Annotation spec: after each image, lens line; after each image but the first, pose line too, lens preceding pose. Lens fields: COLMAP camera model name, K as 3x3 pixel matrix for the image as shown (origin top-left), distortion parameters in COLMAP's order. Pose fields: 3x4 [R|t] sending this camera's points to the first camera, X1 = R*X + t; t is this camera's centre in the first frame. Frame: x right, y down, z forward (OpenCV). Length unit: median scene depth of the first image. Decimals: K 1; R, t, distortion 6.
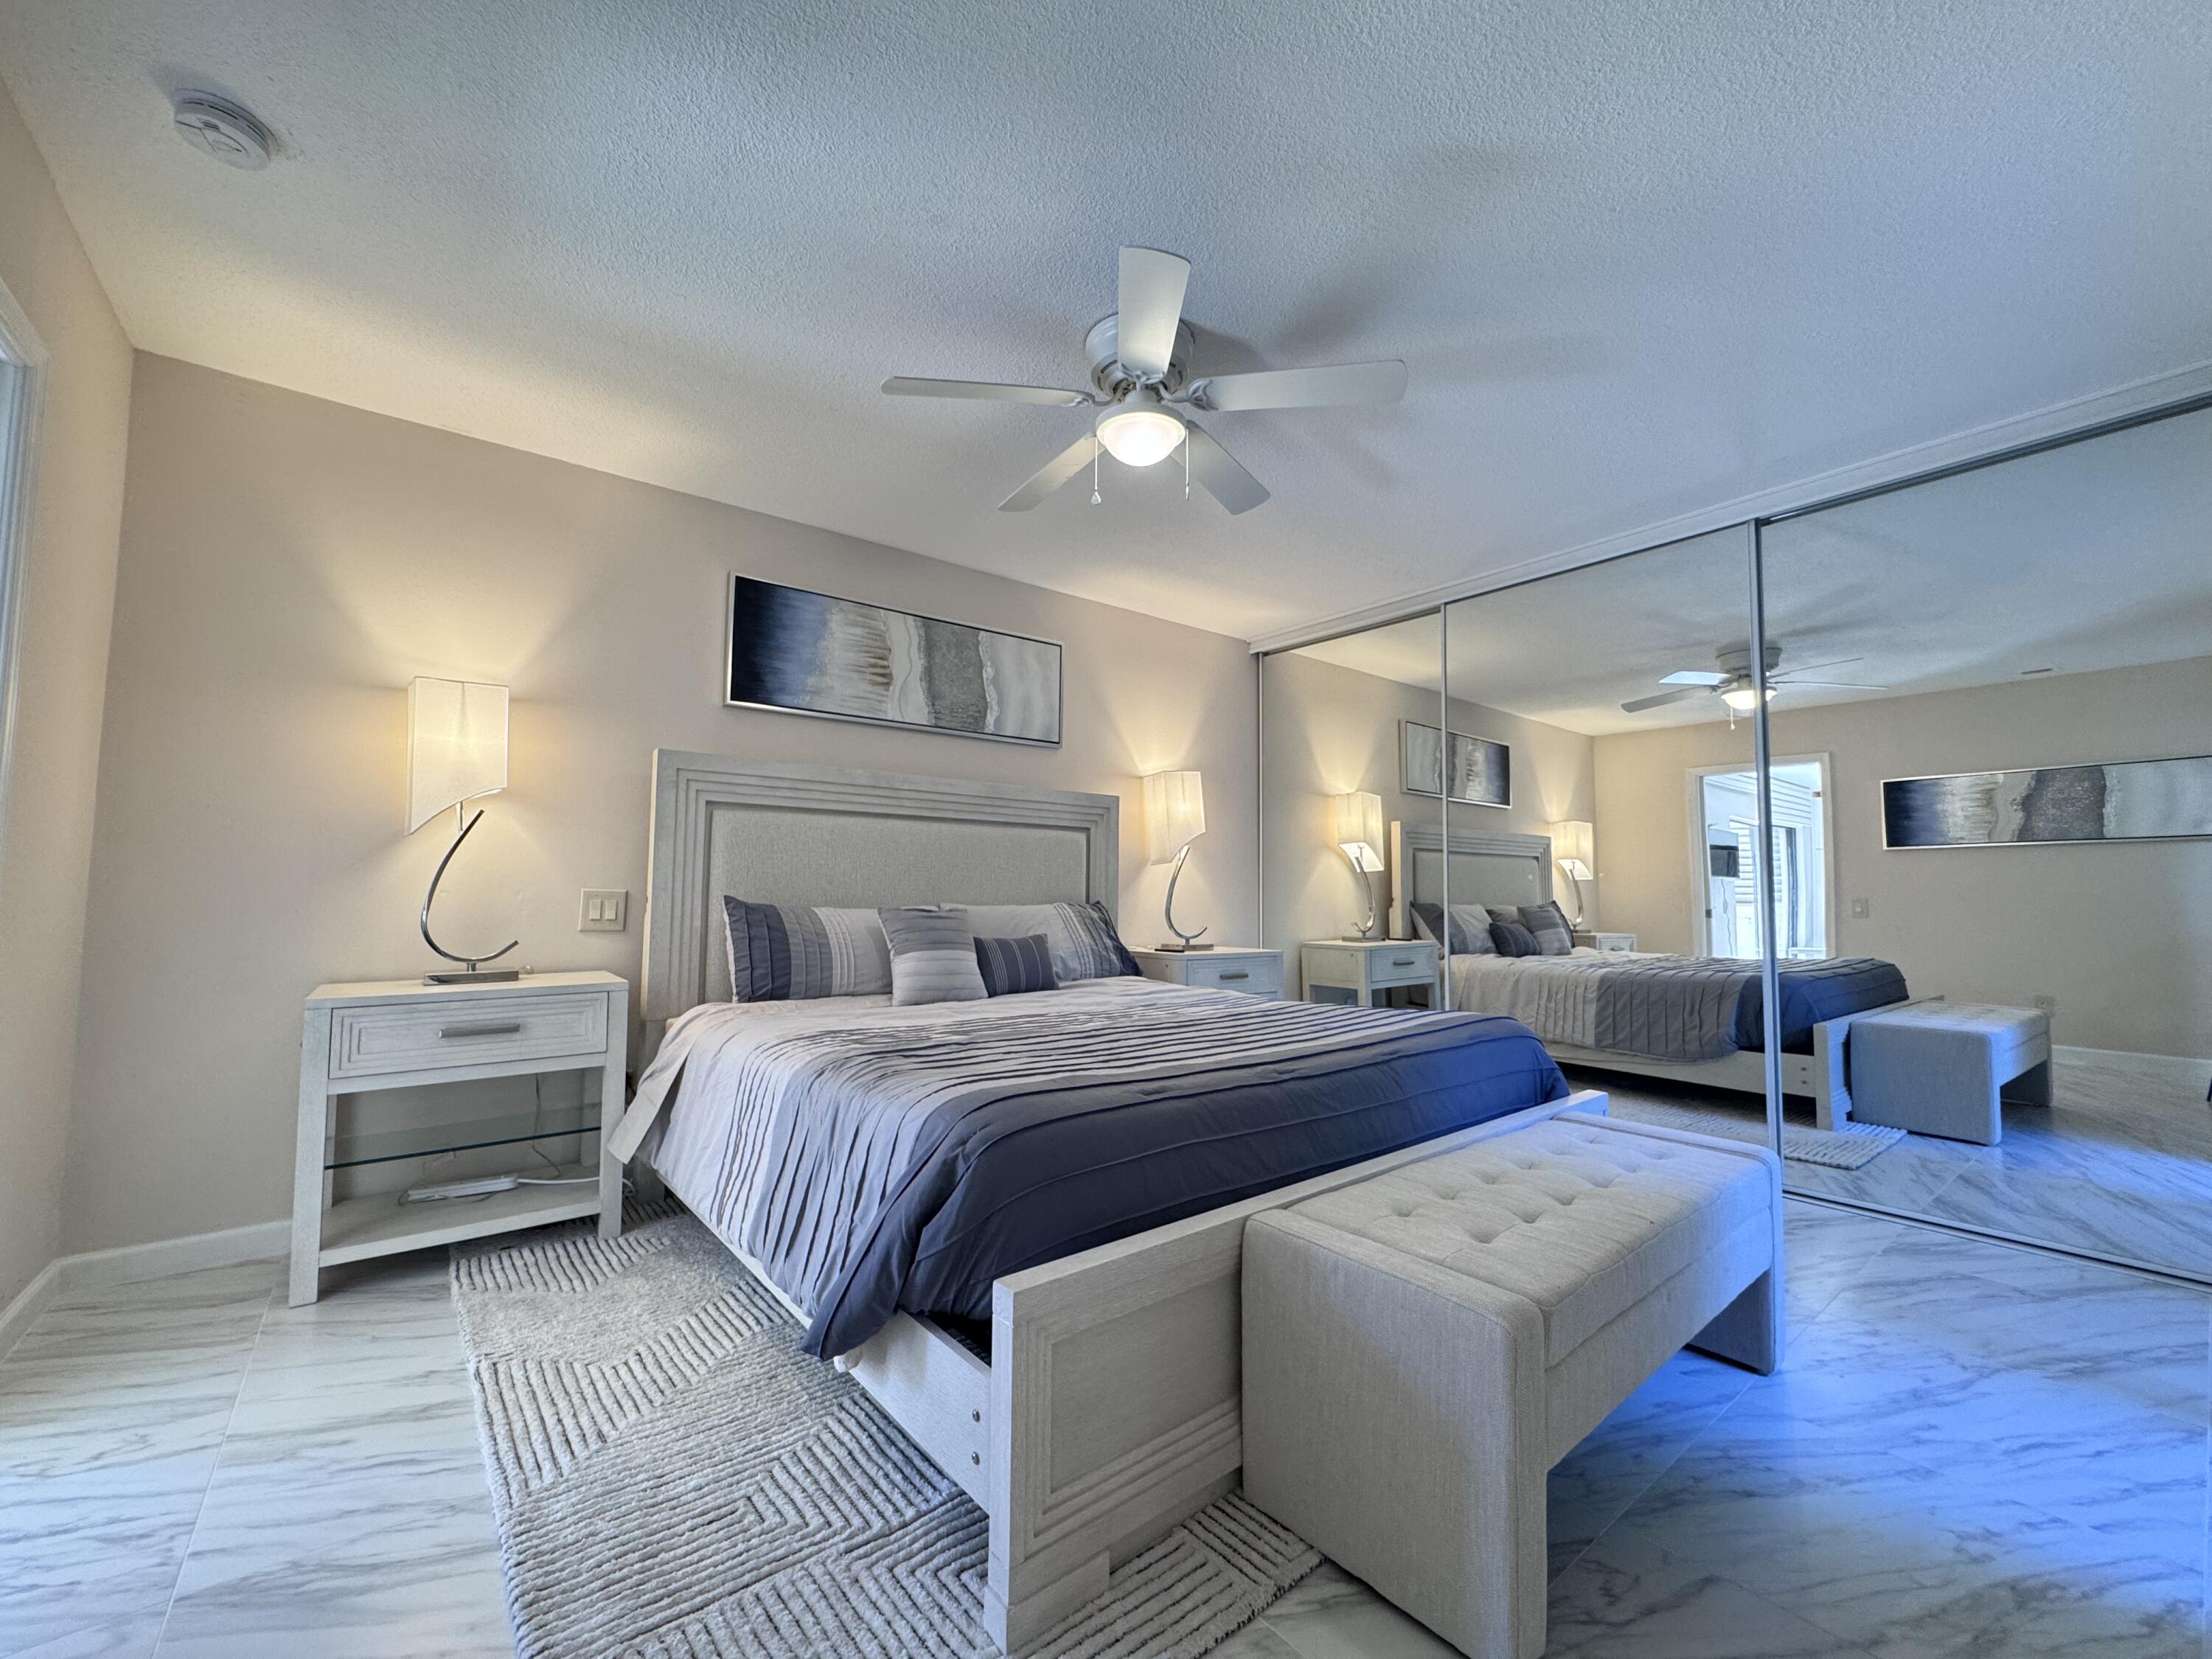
lens RADIAL K [[884.0, 0, 1104.0], [0, 884.0, 834.2], [0, 0, 1]] dist [-0.002921, -0.000239]
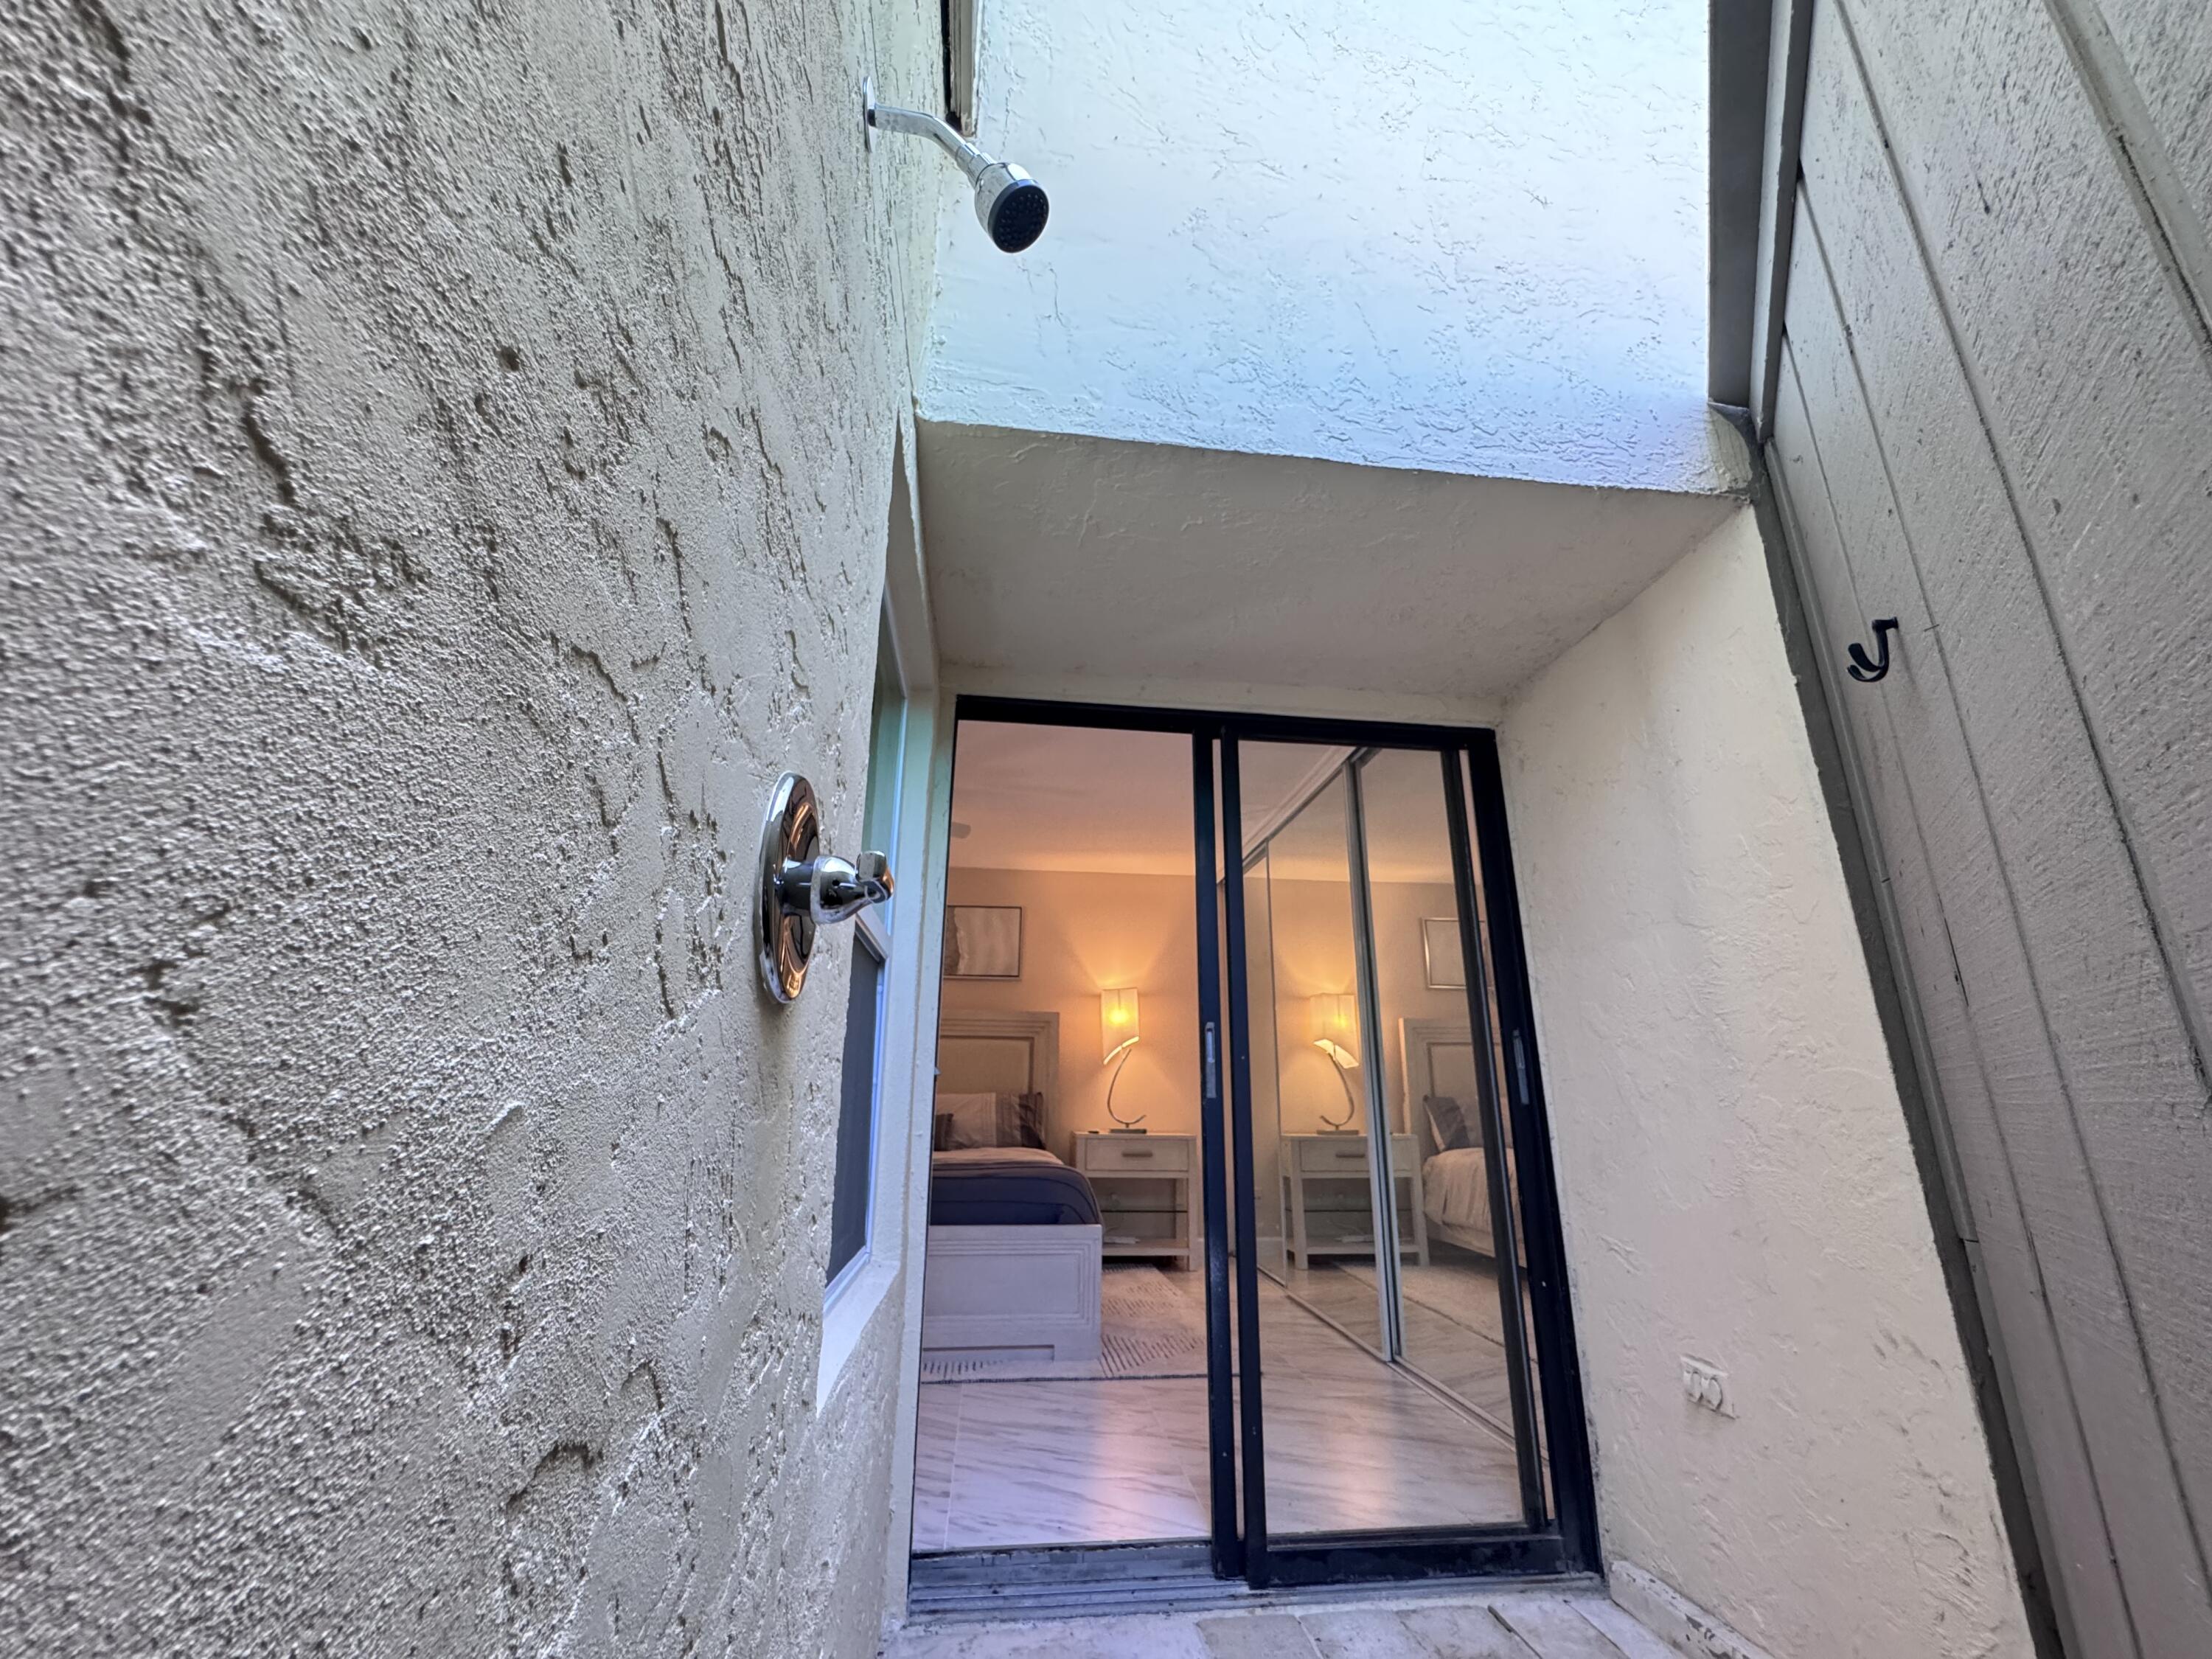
lens RADIAL K [[878.0, 0, 1106.0], [0, 878.0, 829.5], [0, 0, 1]] dist [-0.051831, -0.000053]
pose [[0.840984, -0.154140, -0.518639, 0.955770], [0.033629, 0.971599, -0.234230, 0.001727], [0.540014, 0.179542, 0.822283, -0.136593]]
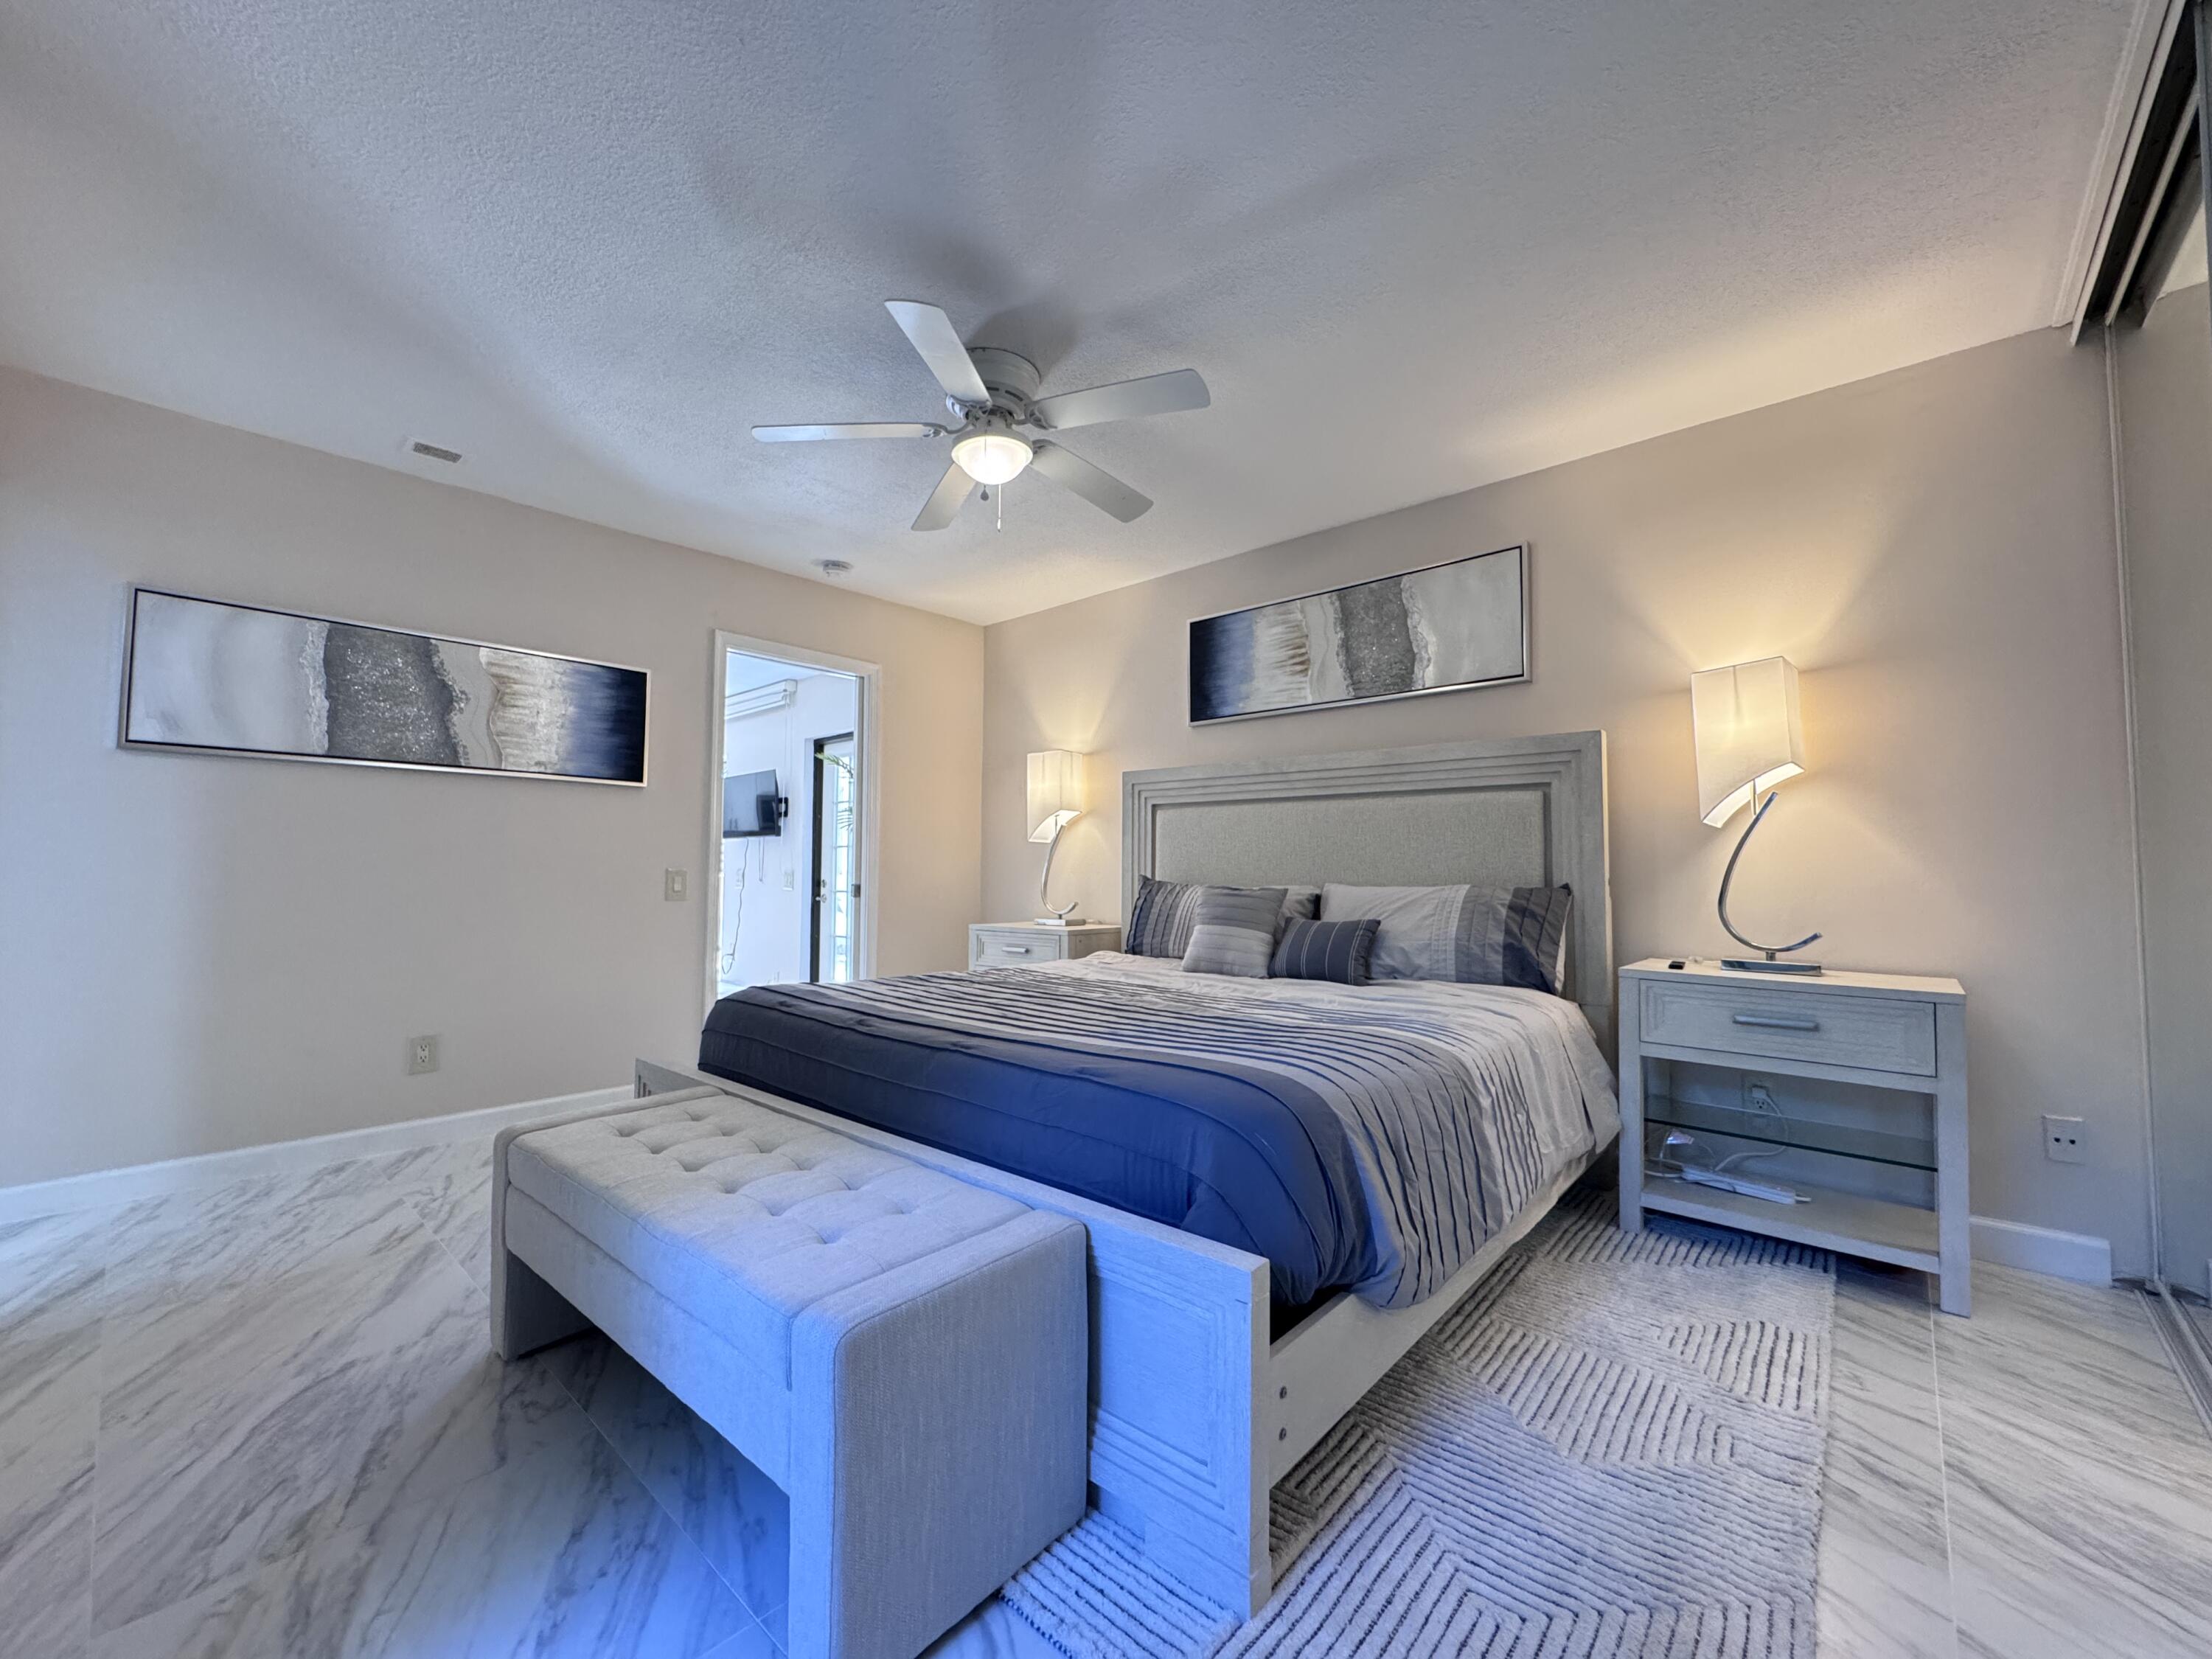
lens RADIAL K [[884.0, 0, 1104.0], [0, 884.0, 834.2], [0, 0, 1]] dist [-0.002921, -0.000239]
pose [[0.165933, -0.049811, -0.984878, 0.723948], [0.060654, 0.997348, -0.040222, 0.047901], [0.984270, -0.053063, 0.168515, 0.590921]]
